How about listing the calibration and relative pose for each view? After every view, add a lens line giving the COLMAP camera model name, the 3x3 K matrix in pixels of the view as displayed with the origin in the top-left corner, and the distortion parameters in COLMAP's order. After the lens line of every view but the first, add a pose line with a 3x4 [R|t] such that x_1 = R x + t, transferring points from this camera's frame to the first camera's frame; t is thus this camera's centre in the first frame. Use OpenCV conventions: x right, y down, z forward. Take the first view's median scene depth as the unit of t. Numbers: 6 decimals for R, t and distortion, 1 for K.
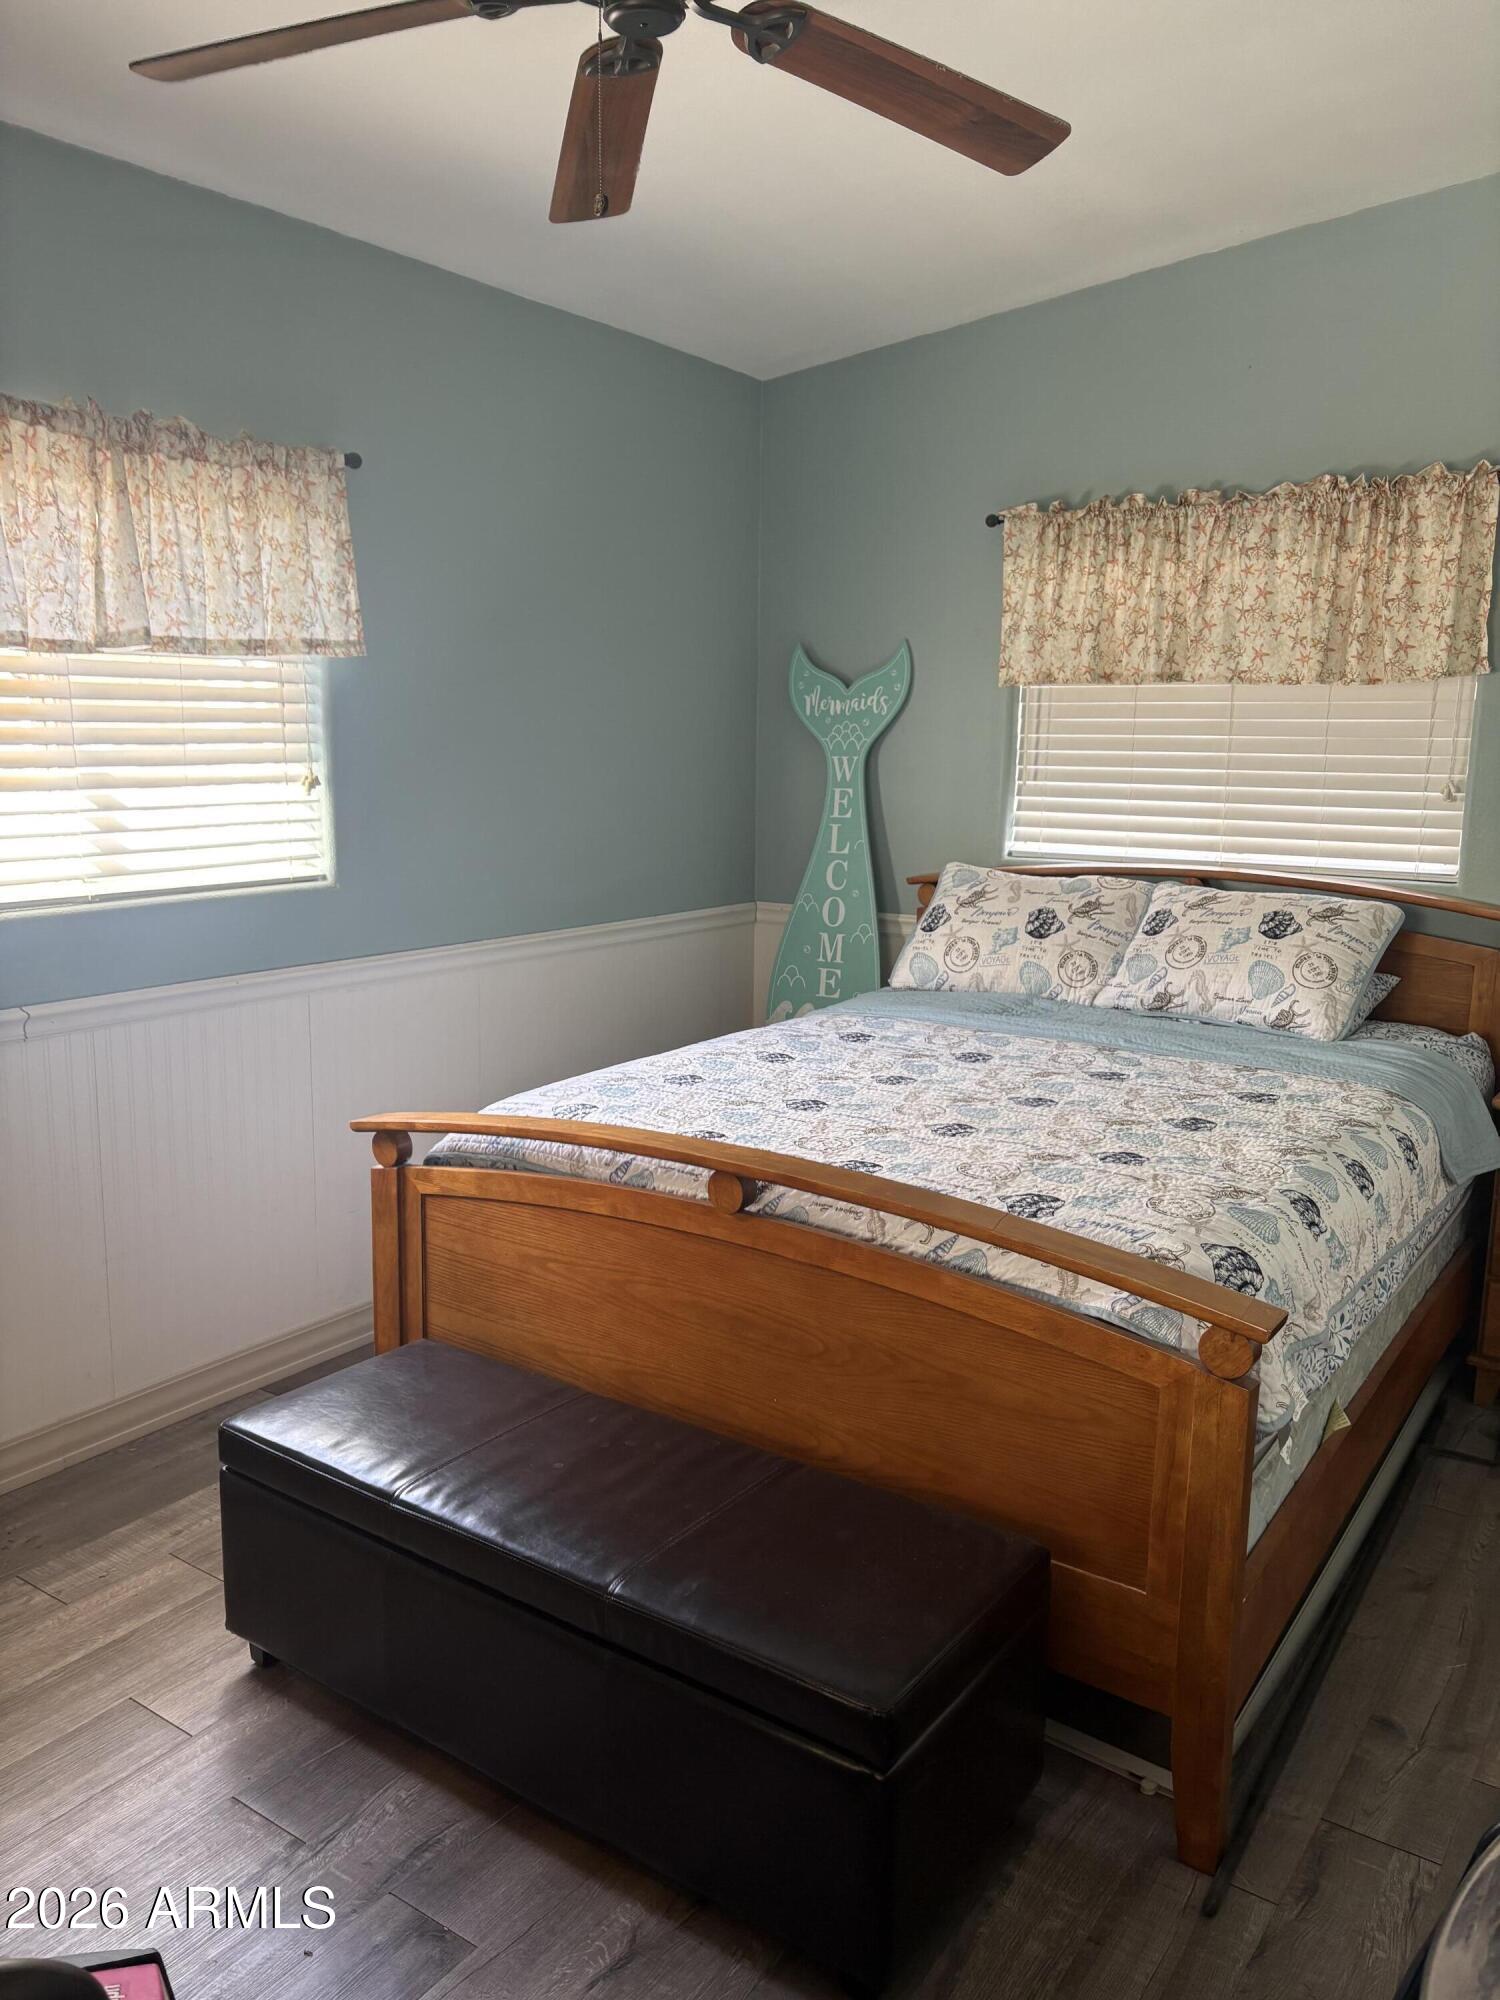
lens RADIAL K [[1502.5, 0, 750.0], [0, 1502.5, 1000.0], [0, 0, 1]] dist [0.105709, -0.214552]
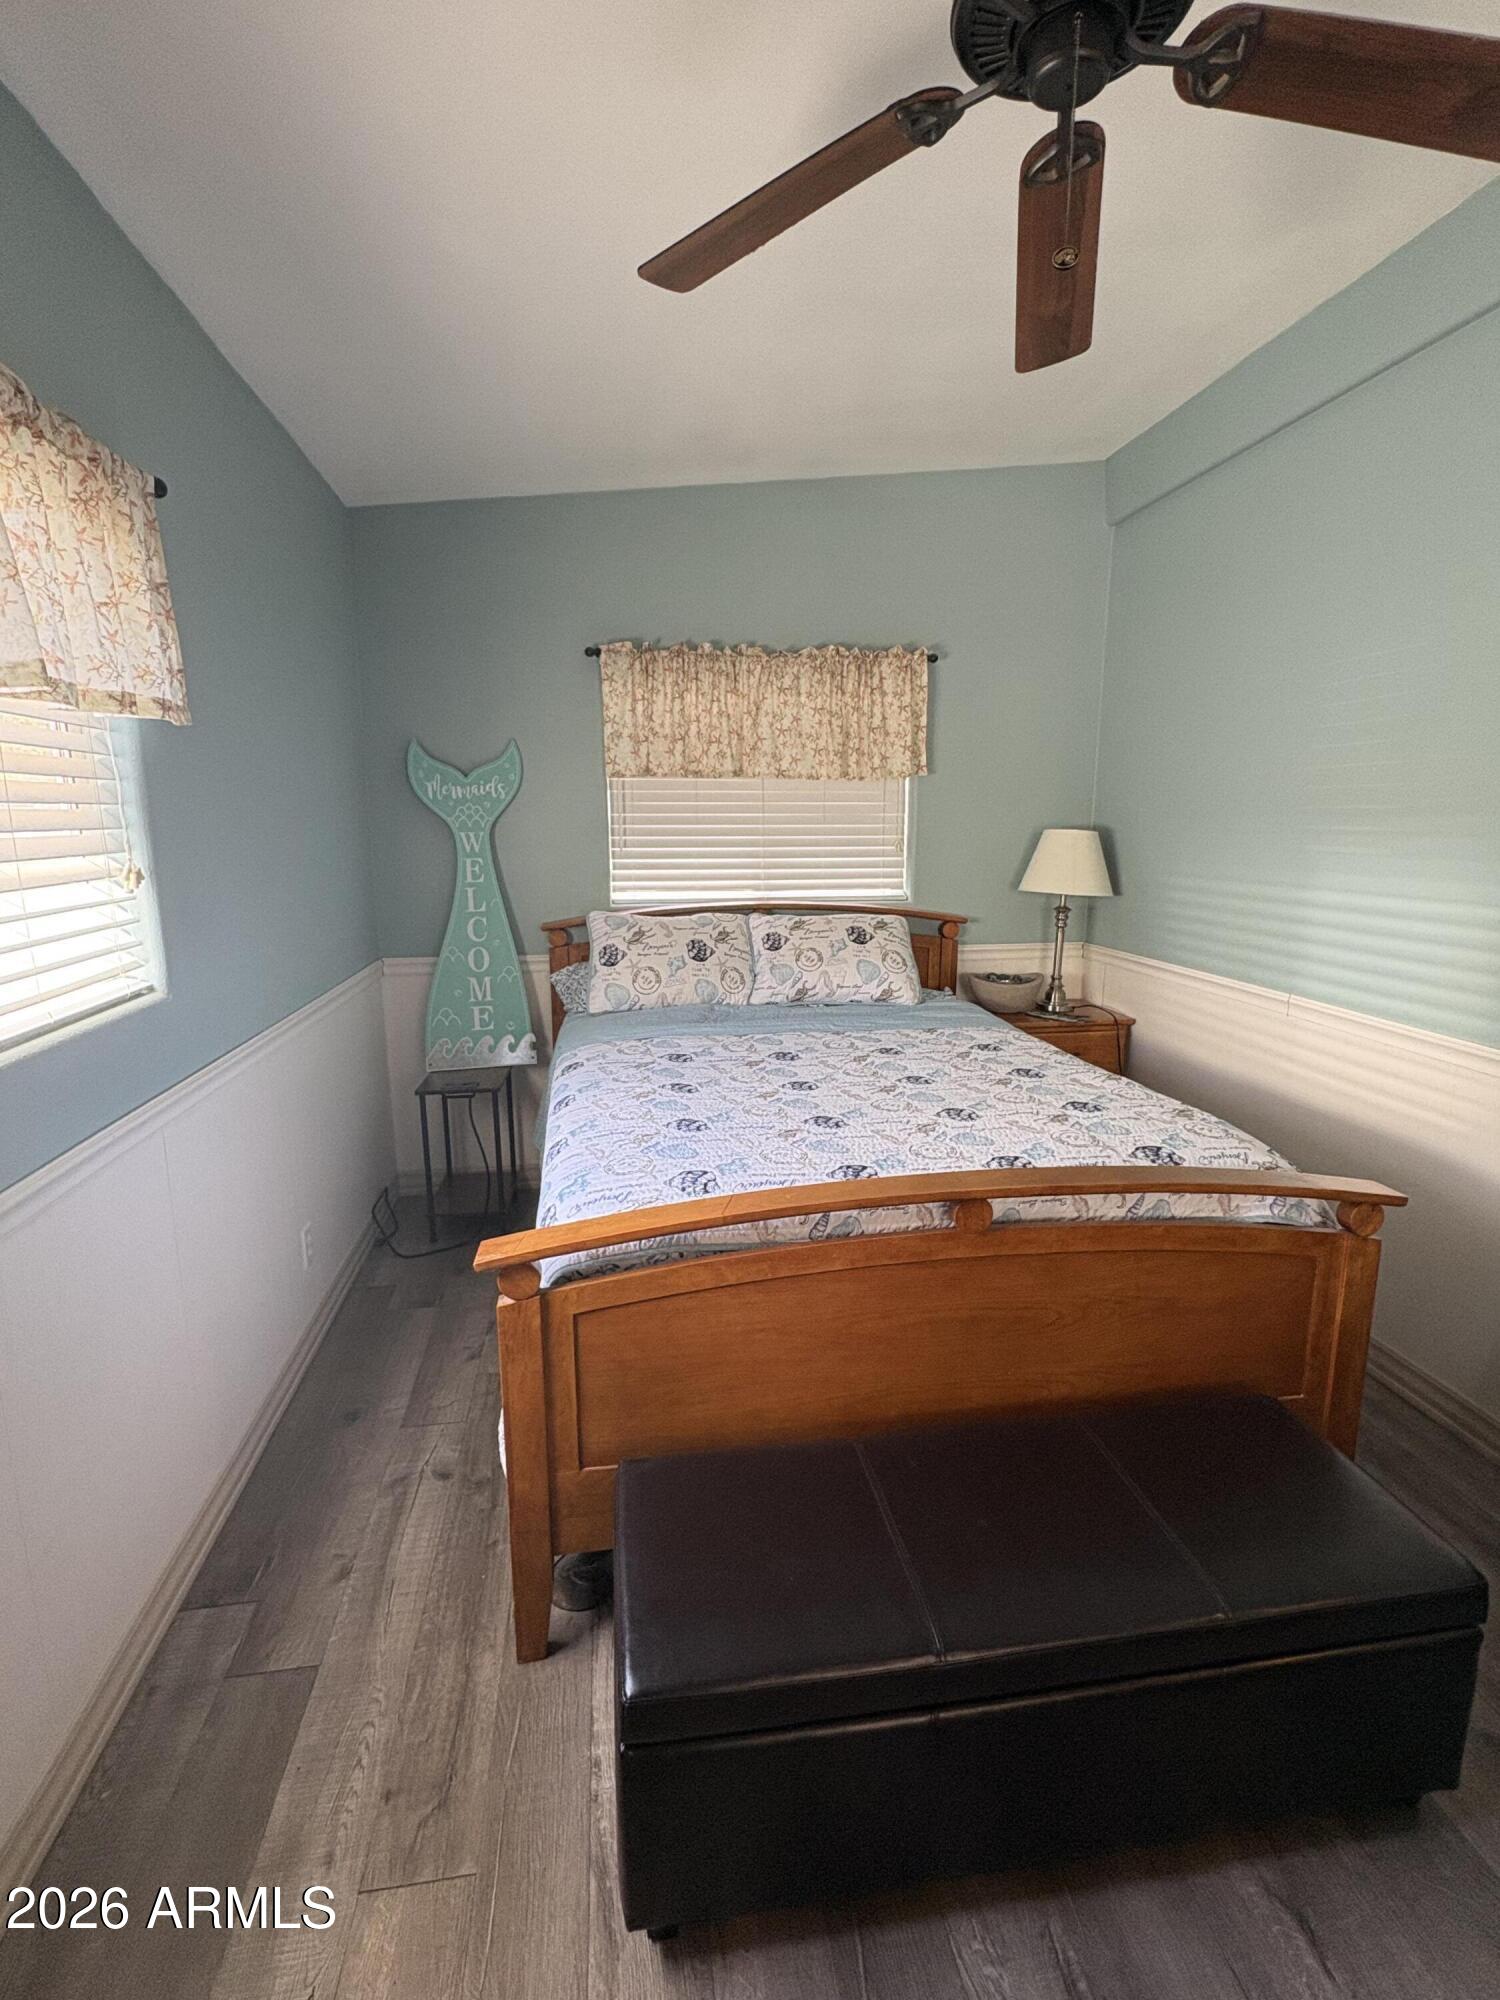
lens RADIAL K [[912.0, 0, 750.0], [0, 912.0, 1000.0], [0, 0, 1]] dist [-0.005883, 0.000053]
pose [[0.724249, -0.144900, 0.674142, -0.350283], [0.129462, 0.988860, 0.073460, -0.063286], [-0.677276, 0.034072, 0.734939, 0.372359]]
